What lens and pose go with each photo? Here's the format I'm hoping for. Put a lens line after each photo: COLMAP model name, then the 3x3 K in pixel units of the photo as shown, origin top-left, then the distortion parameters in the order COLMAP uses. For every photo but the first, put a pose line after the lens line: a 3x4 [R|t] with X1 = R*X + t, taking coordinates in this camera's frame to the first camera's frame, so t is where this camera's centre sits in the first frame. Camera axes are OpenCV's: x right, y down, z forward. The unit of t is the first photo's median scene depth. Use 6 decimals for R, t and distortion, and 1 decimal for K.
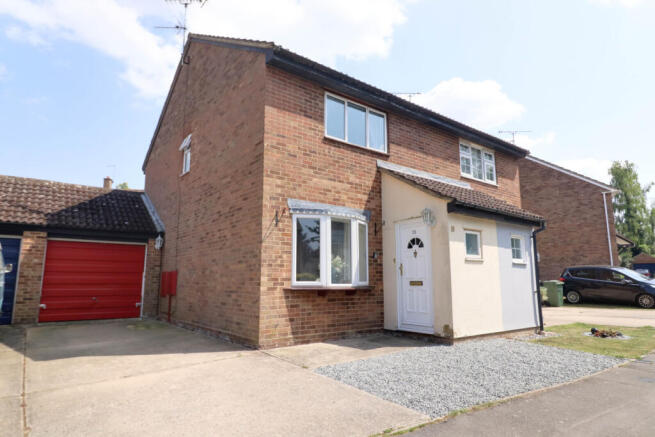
lens RADIAL K [[355.3, 0, 327.5], [0, 355.3, 218.5], [0, 0, 1]] dist [0.000805, -0.000070]
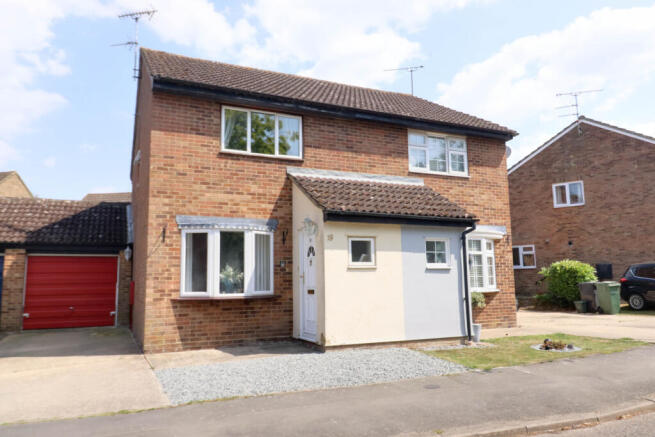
lens RADIAL K [[427.5, 0, 327.5], [0, 427.5, 218.5], [0, 0, 1]] dist [0.006187, 0.001811]
pose [[0.978555, -0.047299, -0.200480, 0.507275], [0.051999, 0.998481, 0.018239, -0.039918], [0.199313, -0.028273, 0.979528, -0.149796]]
